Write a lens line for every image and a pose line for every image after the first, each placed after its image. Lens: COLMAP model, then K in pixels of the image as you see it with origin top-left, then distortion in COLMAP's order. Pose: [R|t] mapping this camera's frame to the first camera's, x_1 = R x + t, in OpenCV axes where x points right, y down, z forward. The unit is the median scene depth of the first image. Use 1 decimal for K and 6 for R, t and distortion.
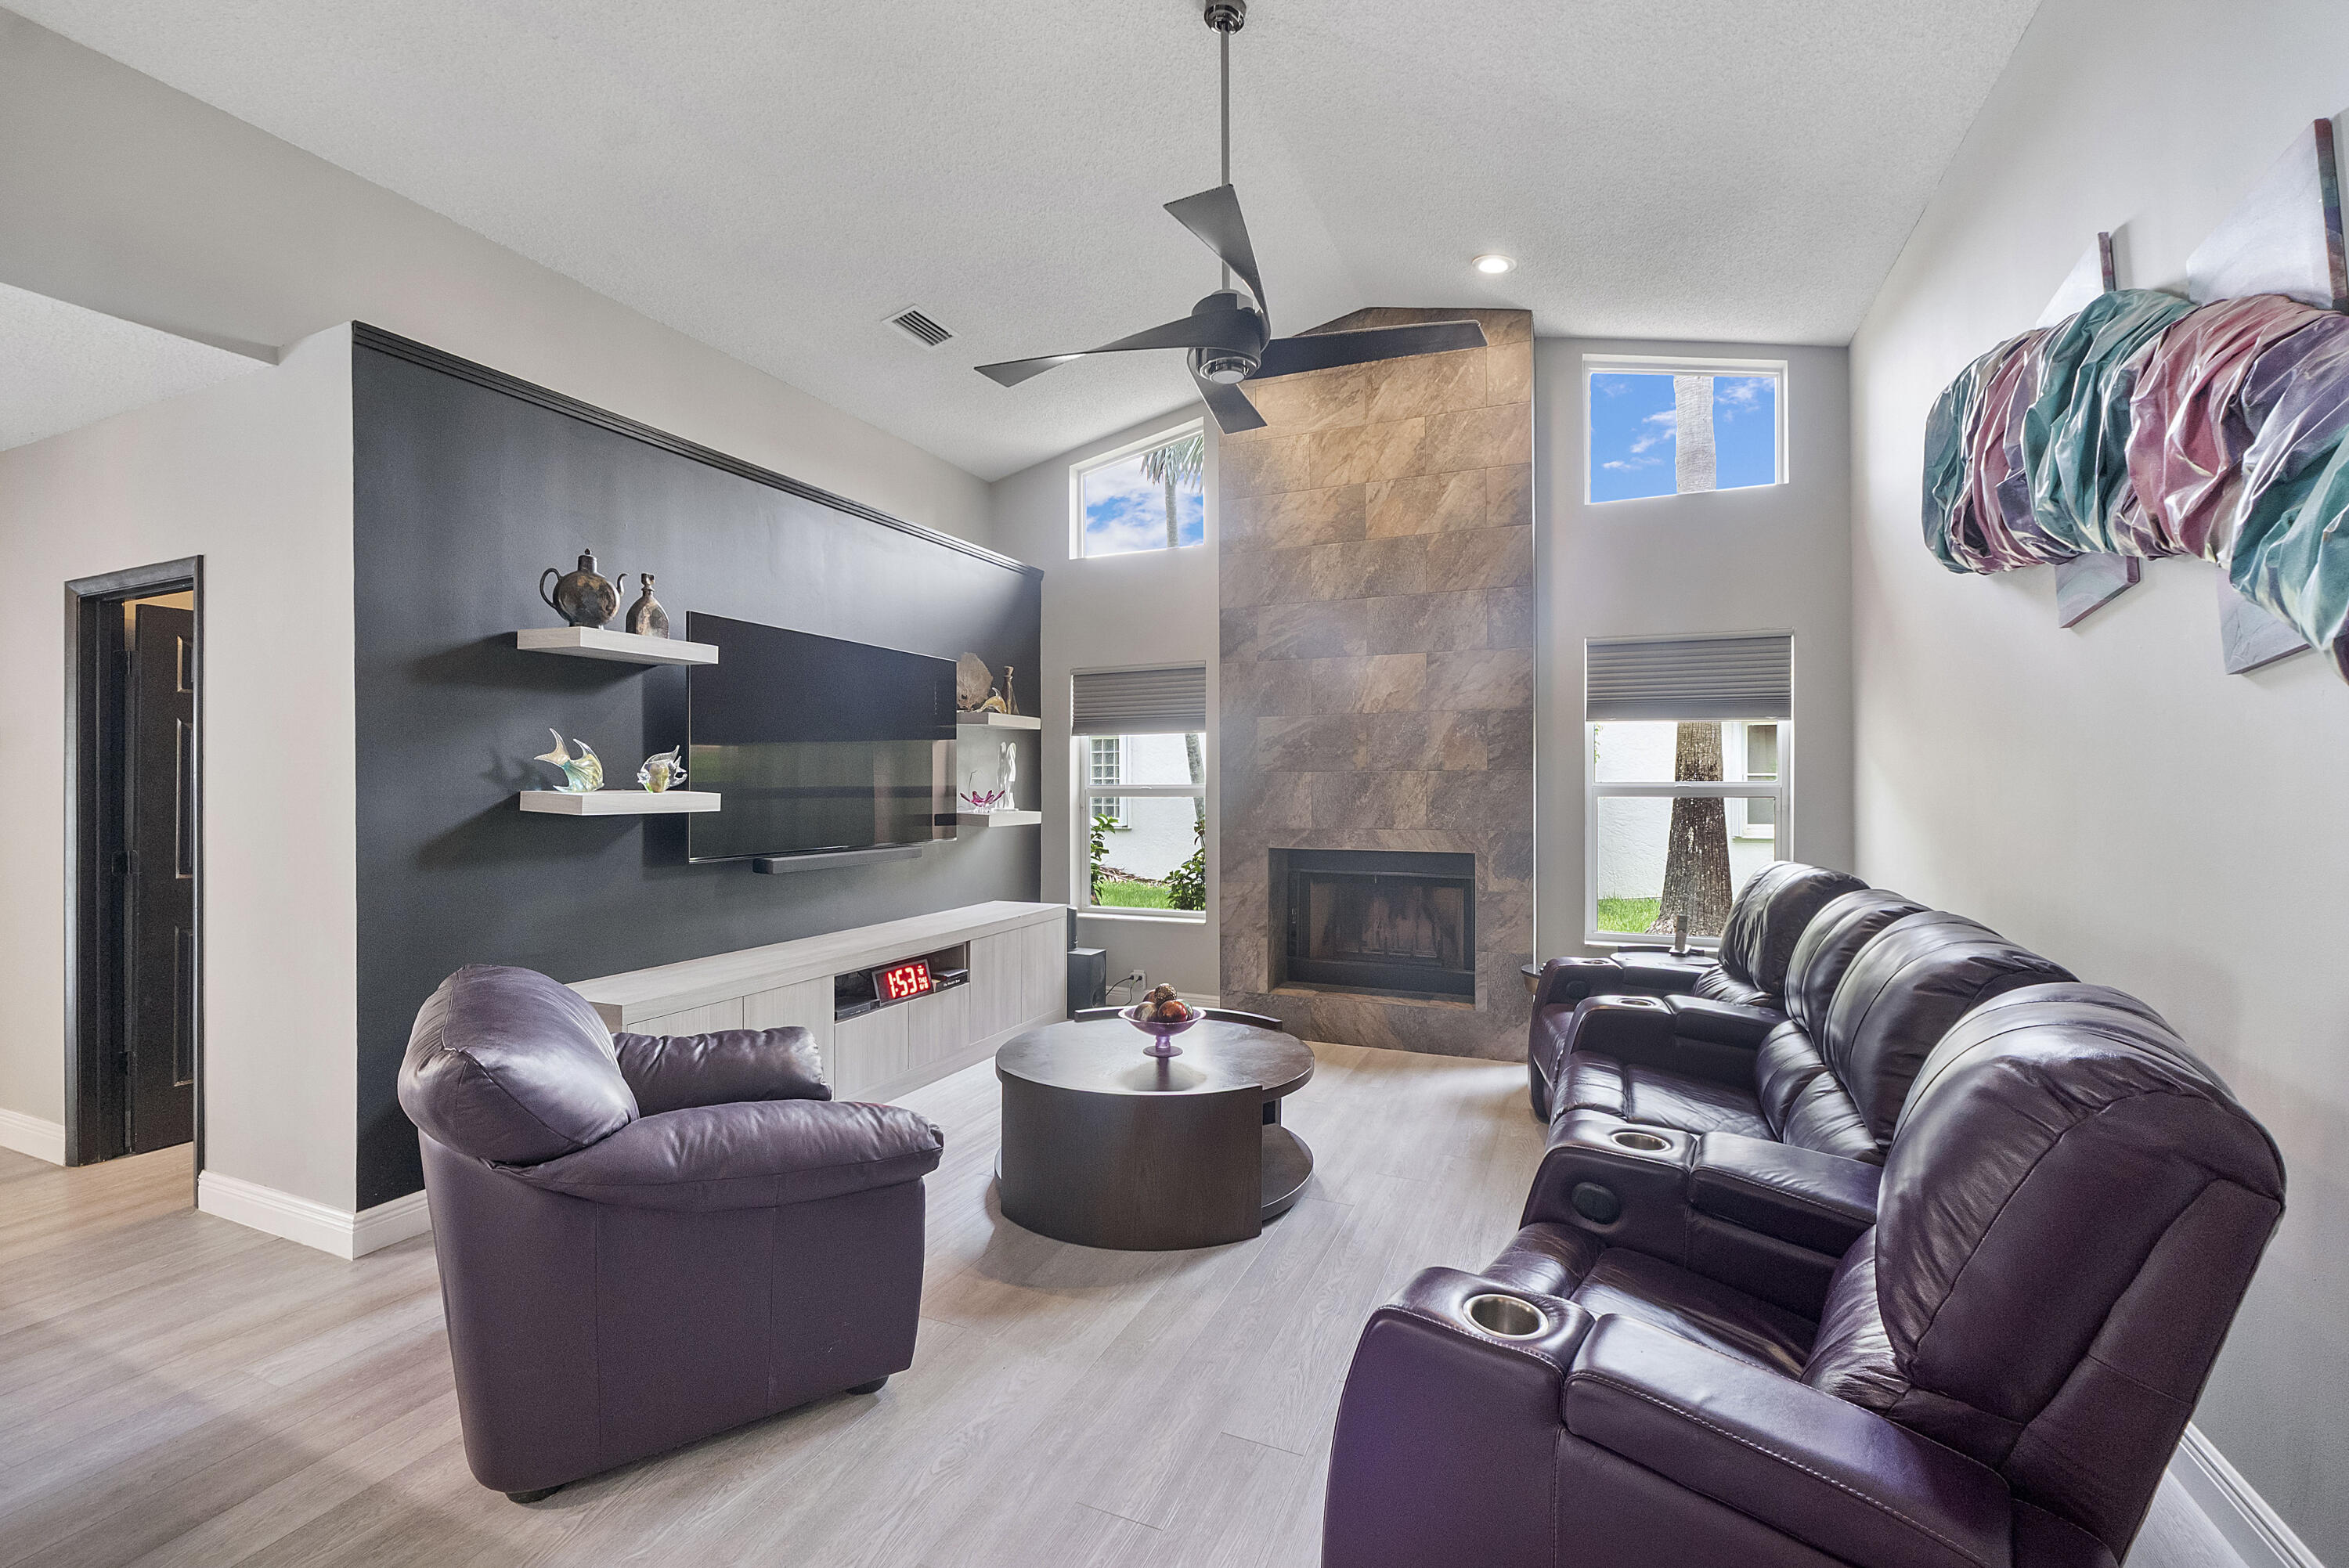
lens RADIAL K [[995.5, 0, 1178.3], [0, 995.5, 784.5], [0, 0, 1]] dist [-0.009606, -0.000371]
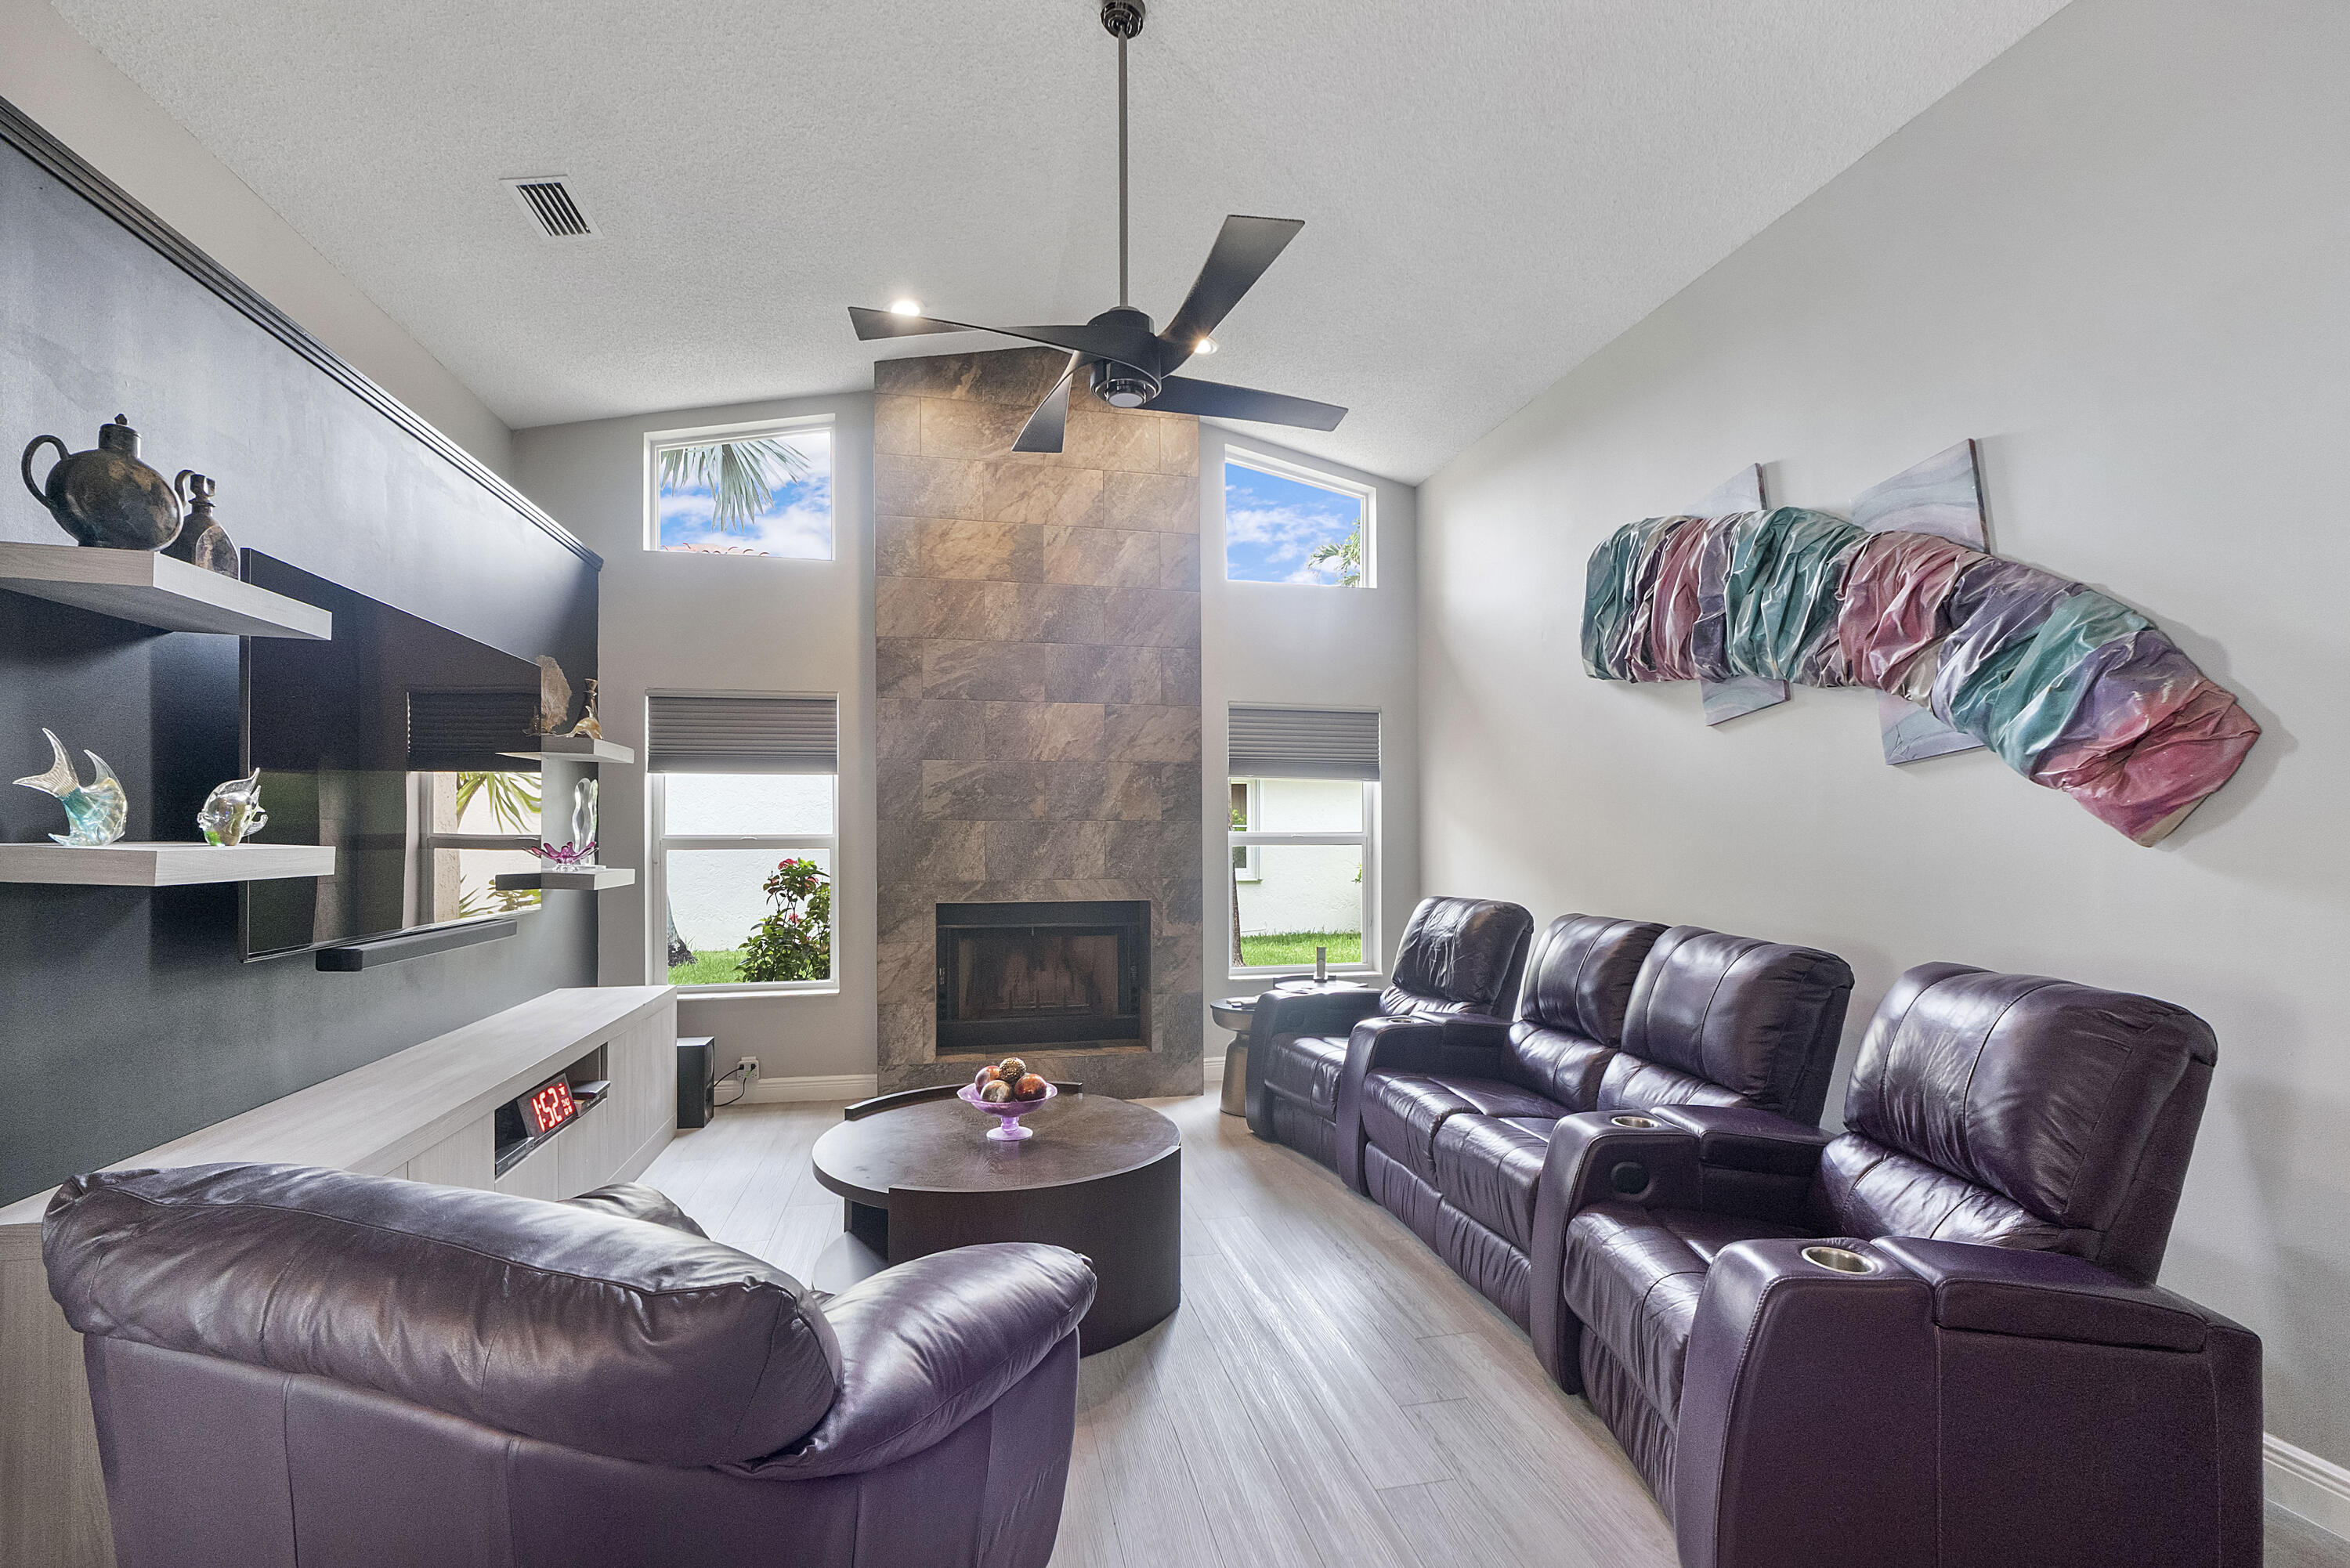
lens RADIAL K [[1015.4, 0, 1181.3], [0, 1015.4, 824.8], [0, 0, 1]] dist [-0.001473, 0.000120]
pose [[0.810230, 0.006407, 0.586077, -0.292096], [-0.000698, 0.999950, -0.009967, 0.000765], [-0.586112, 0.007667, 0.810194, 0.118745]]
